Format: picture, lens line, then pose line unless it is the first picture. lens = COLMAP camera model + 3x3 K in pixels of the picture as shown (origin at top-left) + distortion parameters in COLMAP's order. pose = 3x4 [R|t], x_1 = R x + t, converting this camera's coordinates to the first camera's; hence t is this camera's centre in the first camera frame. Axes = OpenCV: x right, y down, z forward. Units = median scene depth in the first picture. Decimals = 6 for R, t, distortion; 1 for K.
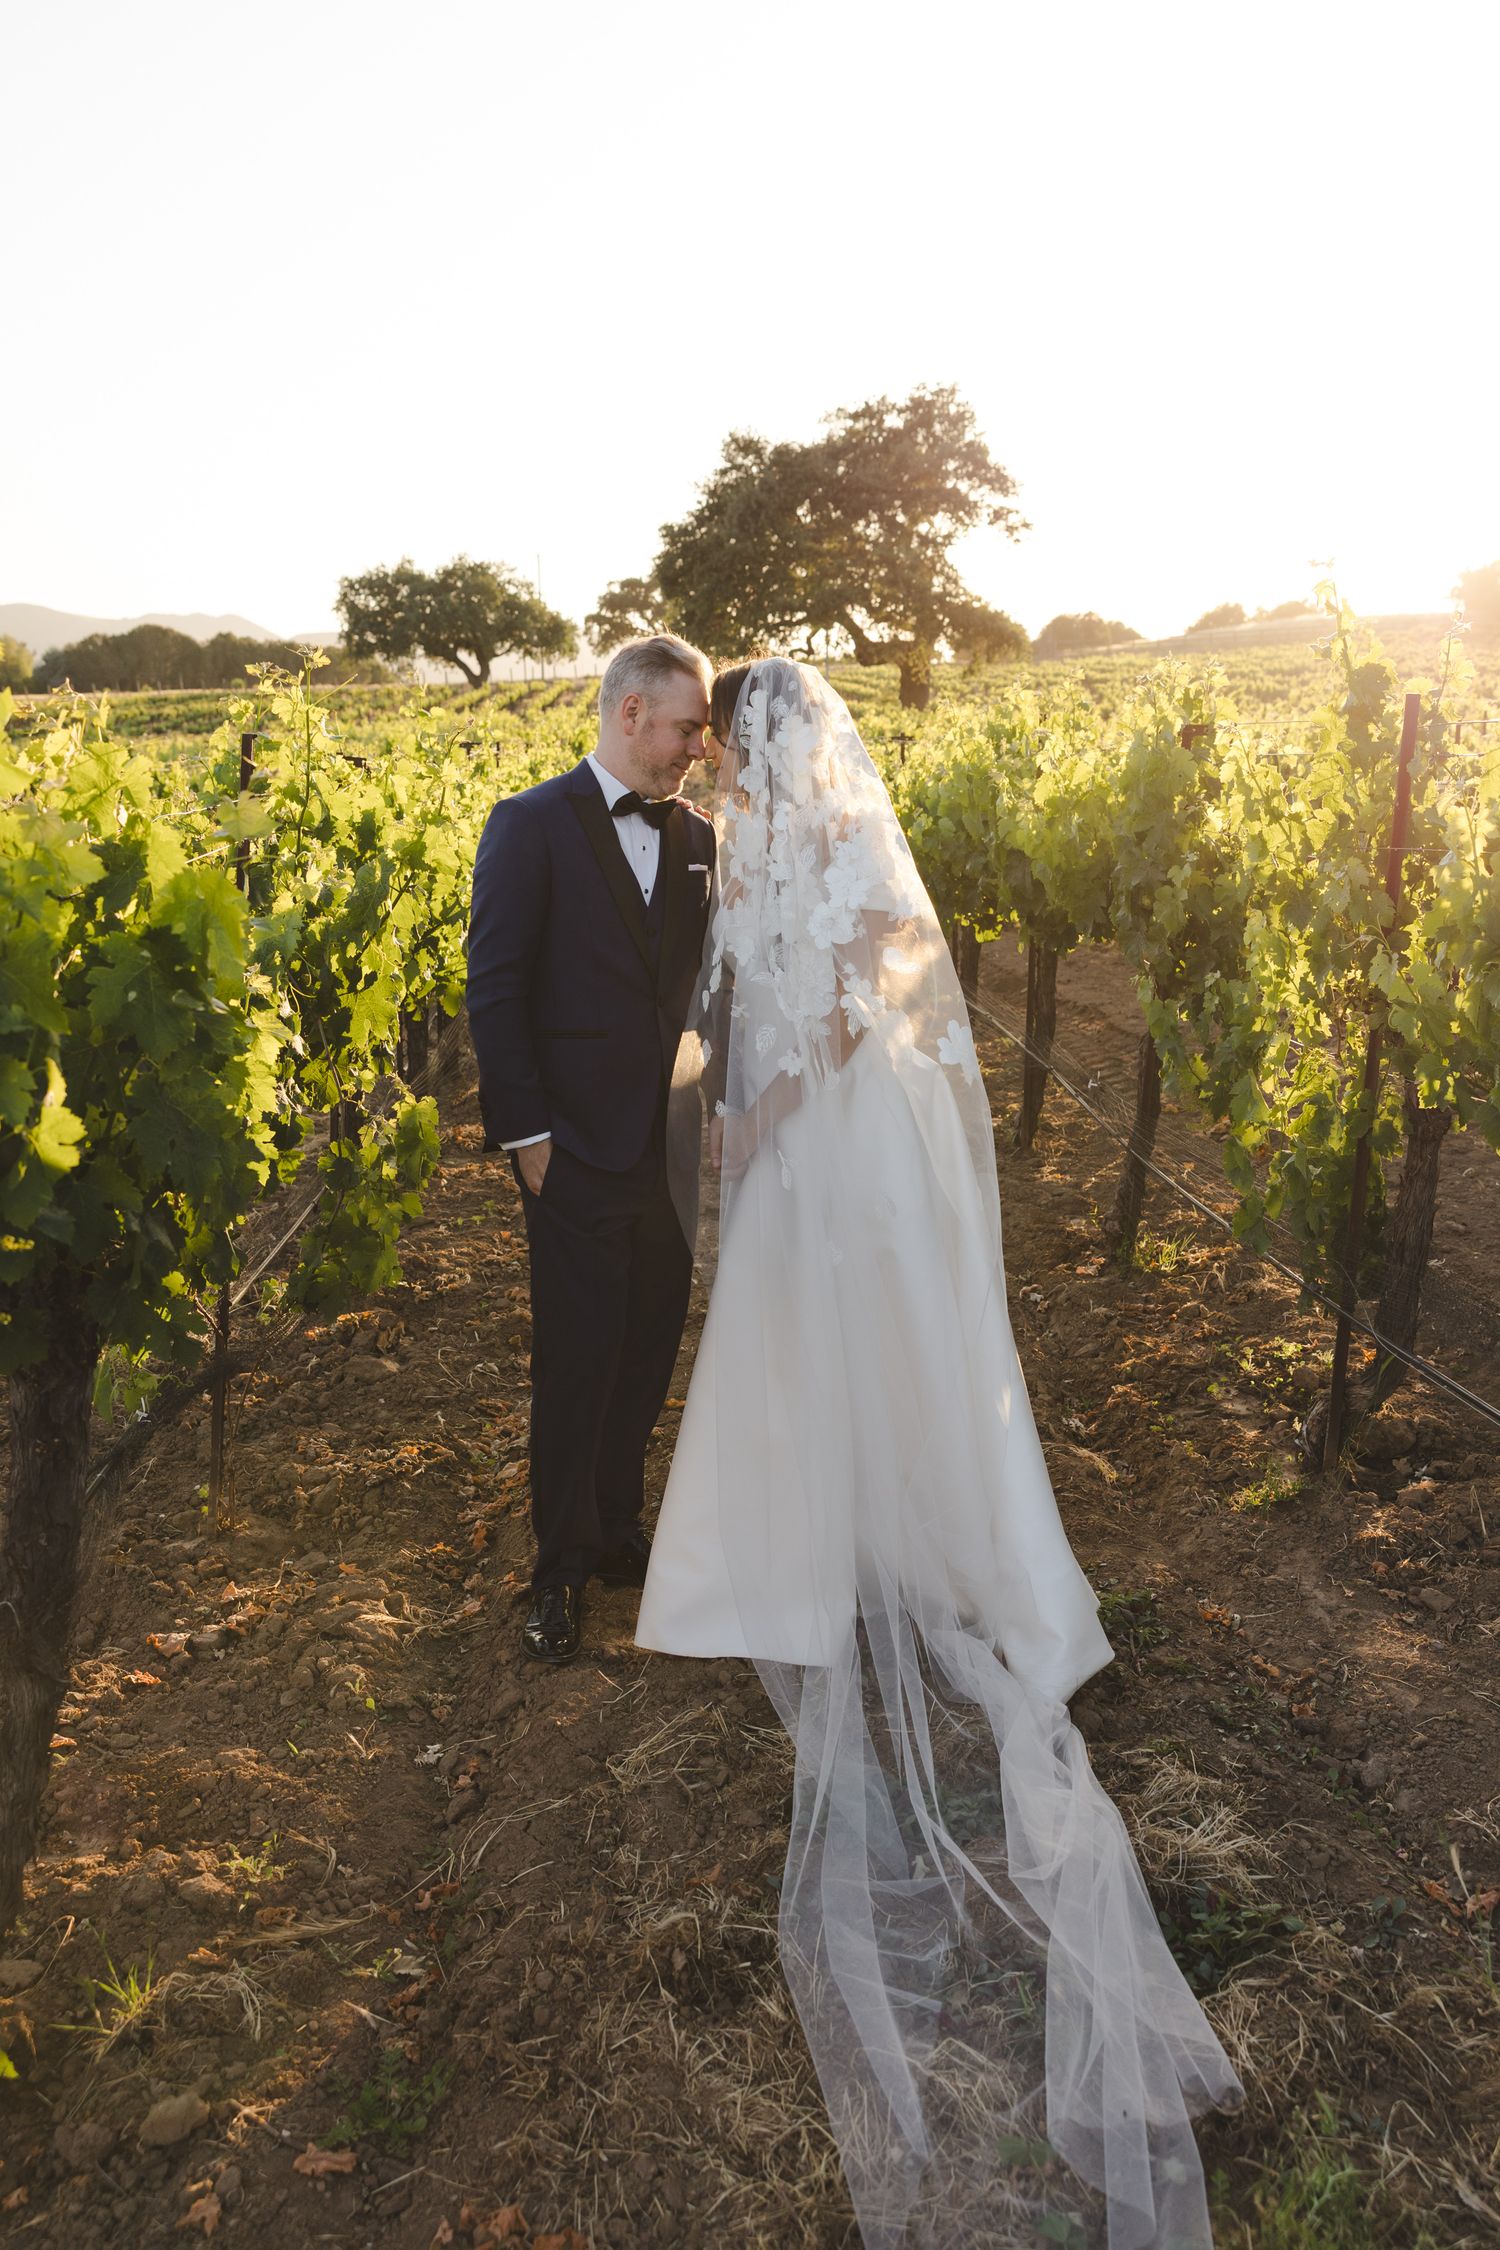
lens RADIAL K [[2050.4, 0, 751.4], [0, 2050.4, 1119.2], [0, 0, 1]] dist [-0.002259, 0.014347]
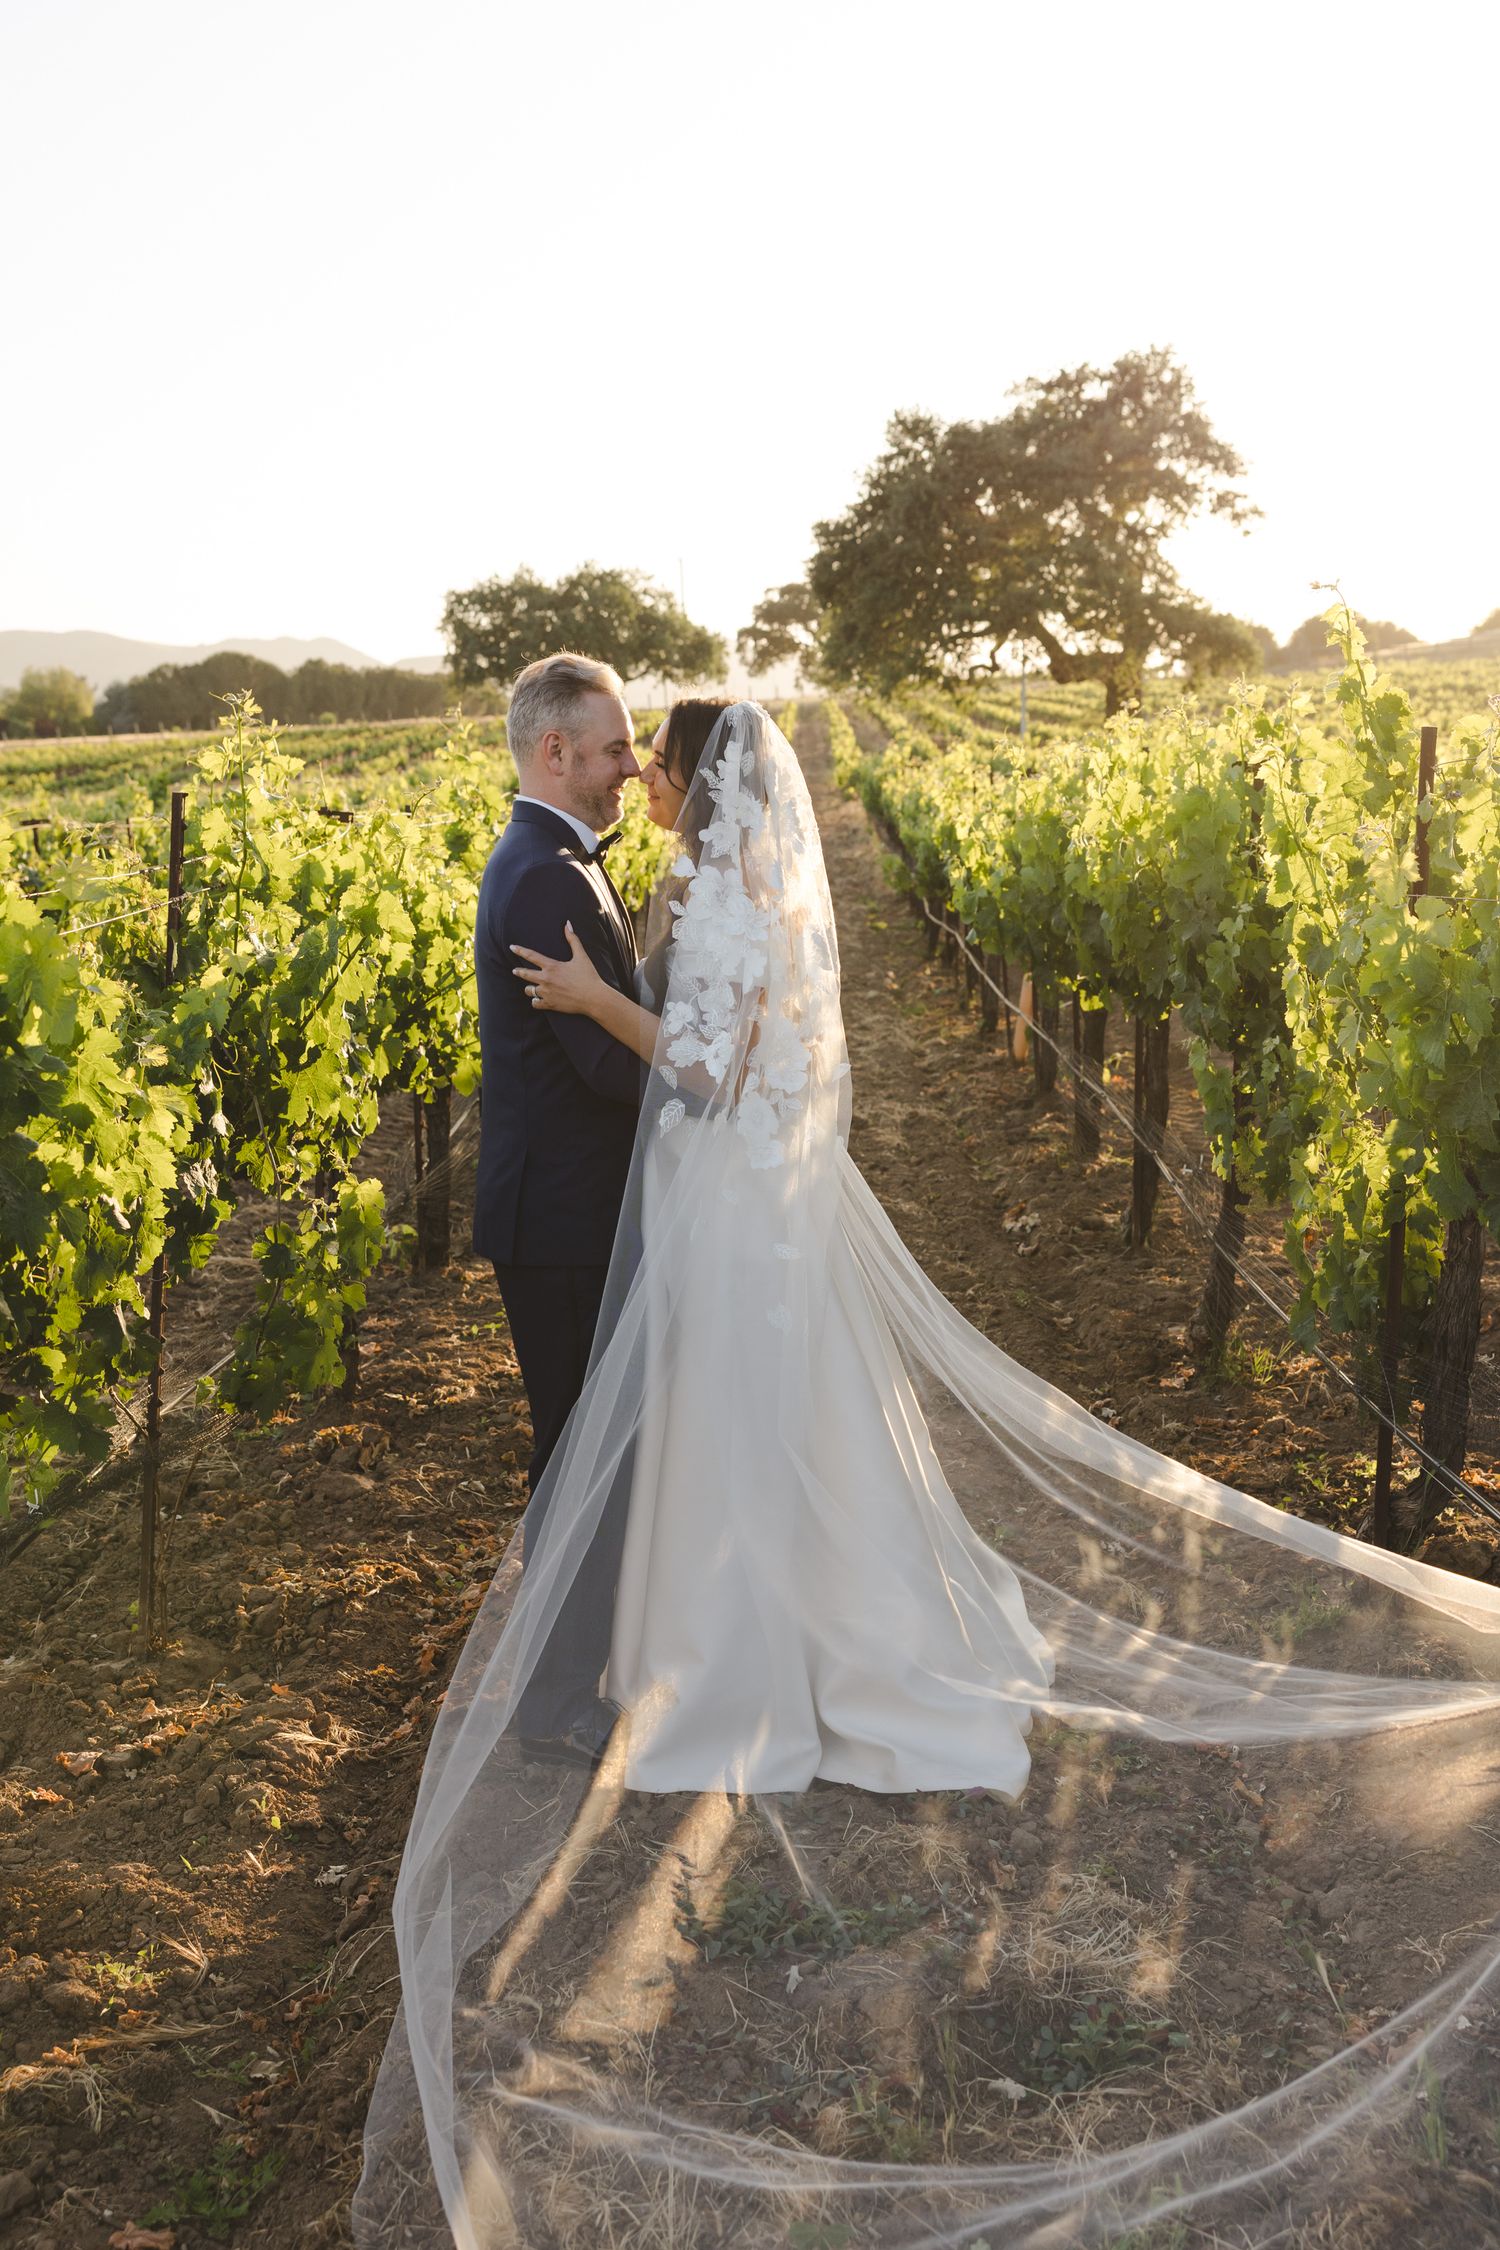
lens RADIAL K [[2495.8, 0, 746.8], [0, 2495.8, 1128.9], [0, 0, 1]] dist [-0.002562, 0.008487]
pose [[0.996755, -0.006847, -0.080208, 0.090191], [0.003467, 0.999103, -0.042213, 0.013150], [0.080425, 0.041798, 0.995884, -0.096002]]
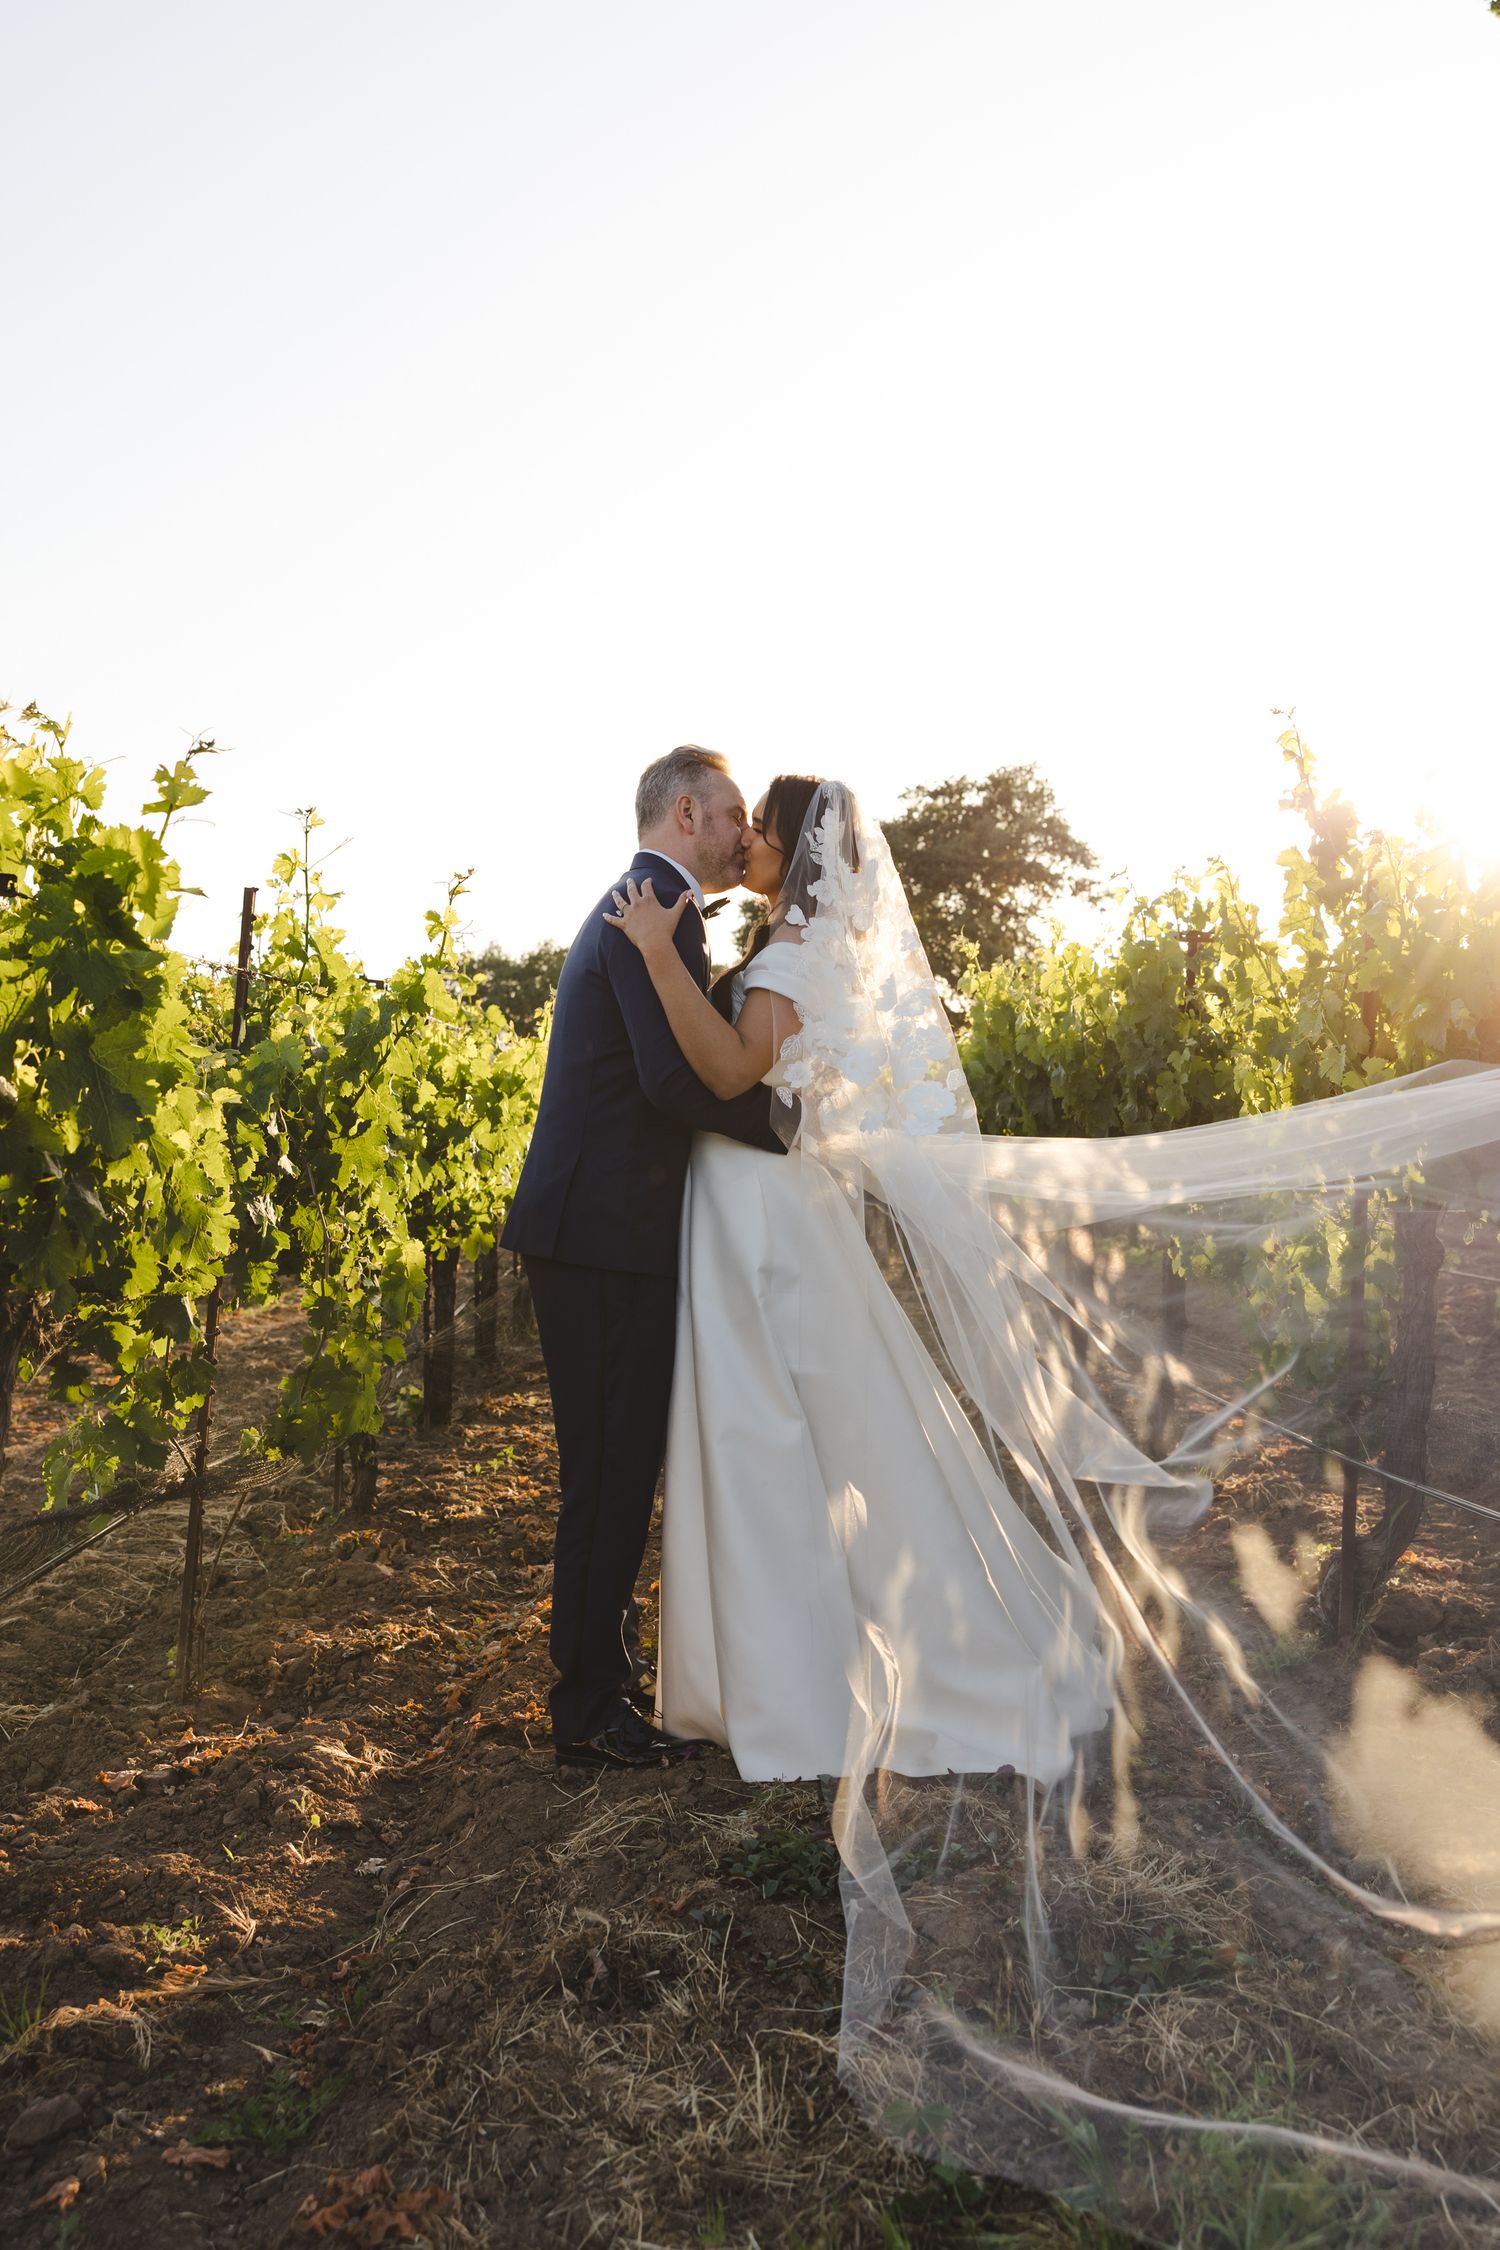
lens RADIAL K [[2124.7, 0, 763.0], [0, 2124.7, 1112.7], [0, 0, 1]] dist [0.006452, 0.004571]
pose [[0.999292, -0.006154, -0.037117, 0.045871], [-0.000991, 0.981883, -0.189485, 0.109970], [0.037611, 0.189388, 0.981182, -0.021879]]
